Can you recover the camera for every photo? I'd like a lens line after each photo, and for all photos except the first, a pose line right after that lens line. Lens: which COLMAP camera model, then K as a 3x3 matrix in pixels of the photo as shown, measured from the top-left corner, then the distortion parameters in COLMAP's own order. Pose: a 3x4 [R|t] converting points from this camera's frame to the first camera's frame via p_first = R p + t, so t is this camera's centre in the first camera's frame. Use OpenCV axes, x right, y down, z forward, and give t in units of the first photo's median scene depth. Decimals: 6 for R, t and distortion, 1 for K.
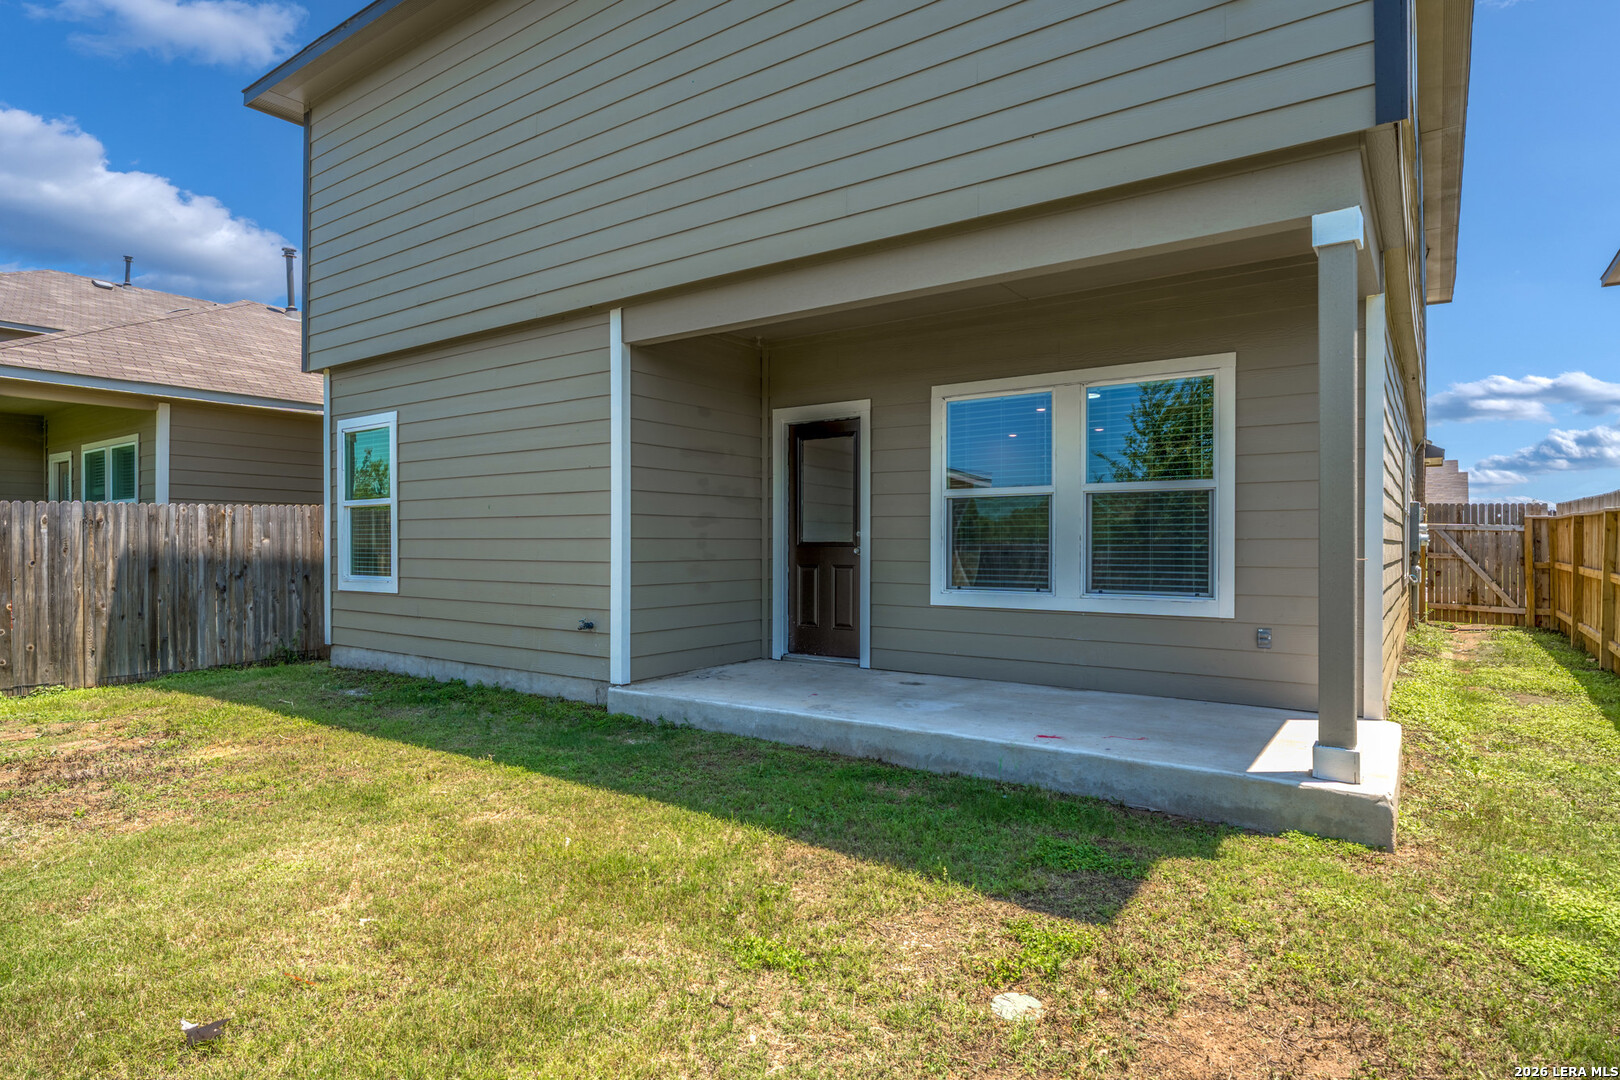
lens RADIAL K [[881.5, 0, 807.6], [0, 881.5, 541.6], [0, 0, 1]] dist [-0.009484, 0.000215]
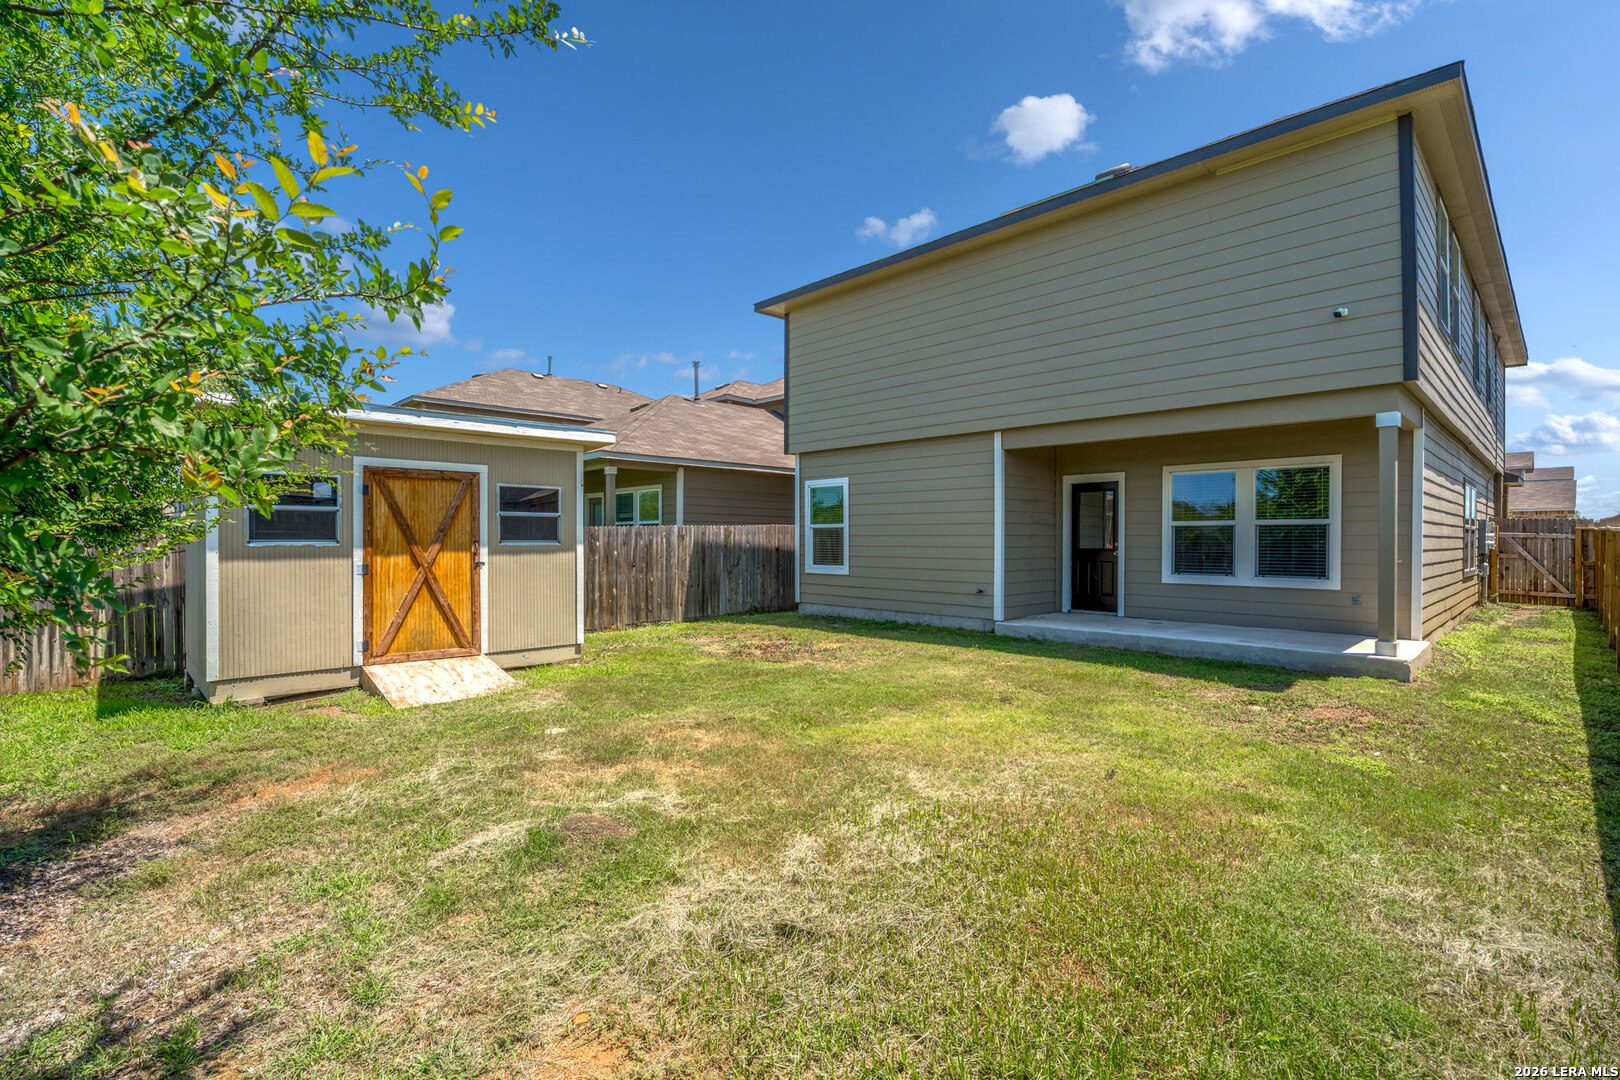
lens RADIAL K [[752.5, 0, 810.0], [0, 752.5, 540.0], [0, 0, 1]] dist [-0.002673, -0.001112]
pose [[0.984860, 0.001124, -0.173345, -0.268649], [-0.000503, 0.999993, 0.003631, -0.020692], [0.173348, -0.003489, 0.984854, -0.590206]]
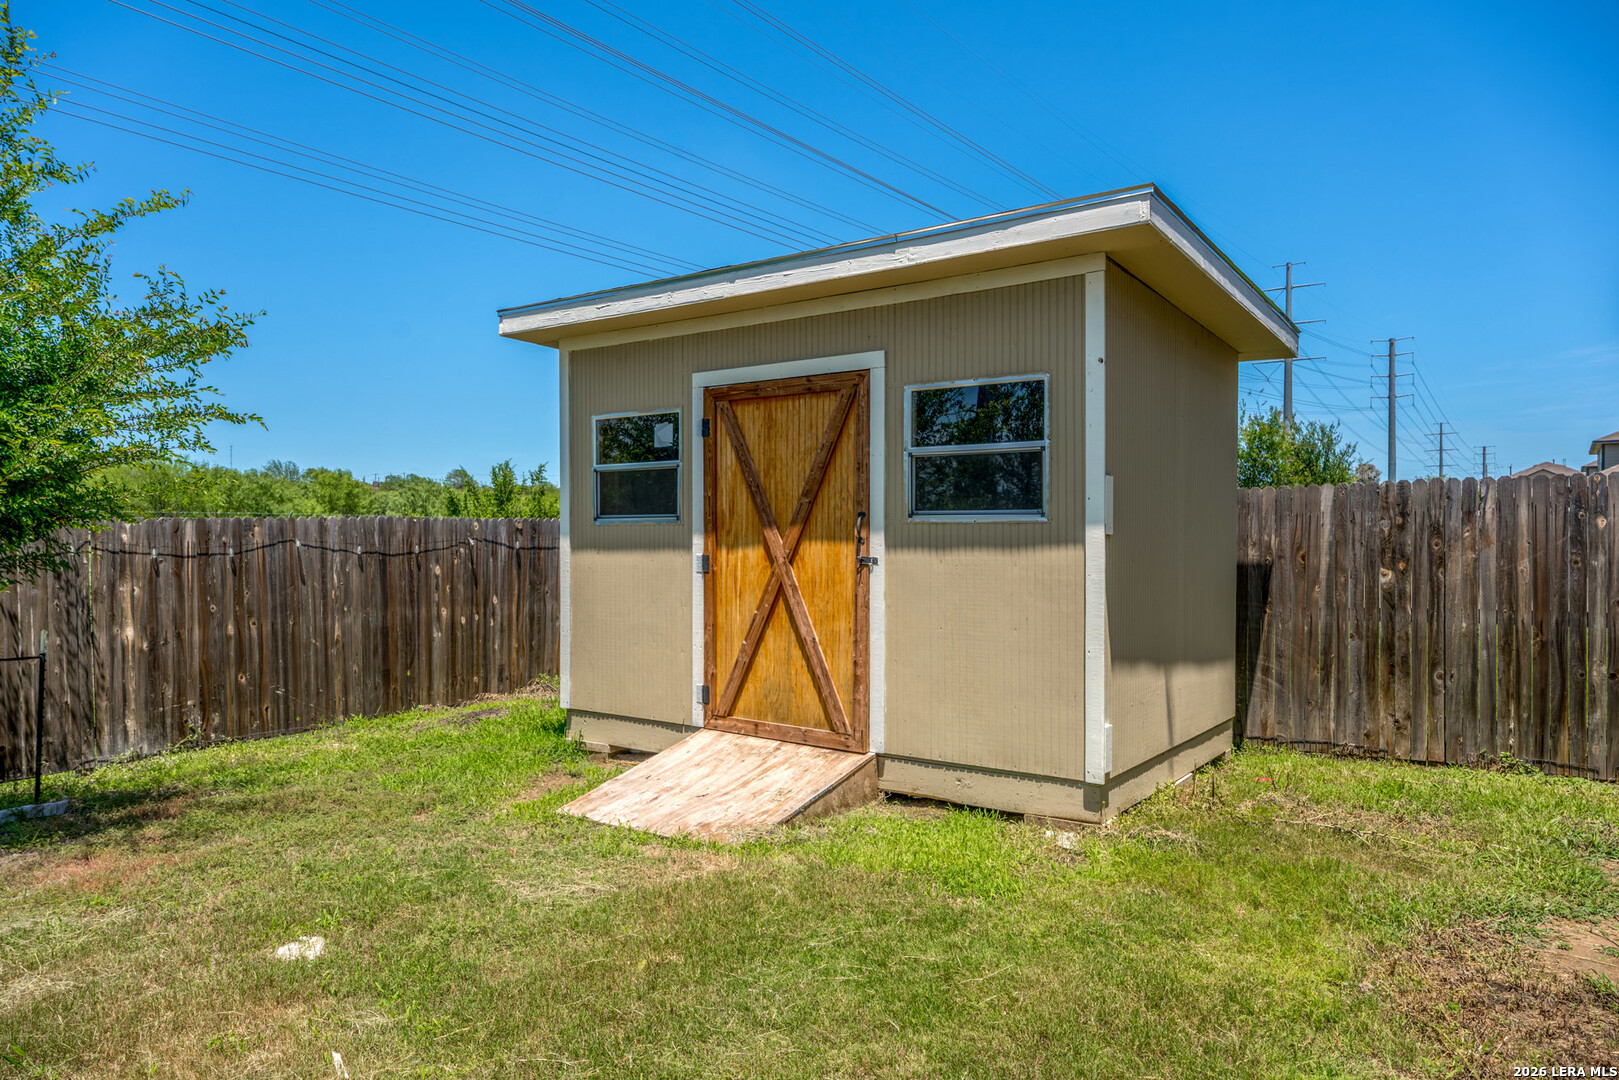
lens RADIAL K [[1063.8, 0, 809.5], [0, 1063.8, 540.0], [0, 0, 1]] dist [0.005798, 0.001799]
pose [[-0.004015, 0.006104, -0.999973, -0.203136], [0.005219, 0.999968, 0.006083, -0.002505], [0.999978, -0.005194, -0.004047, 0.305725]]
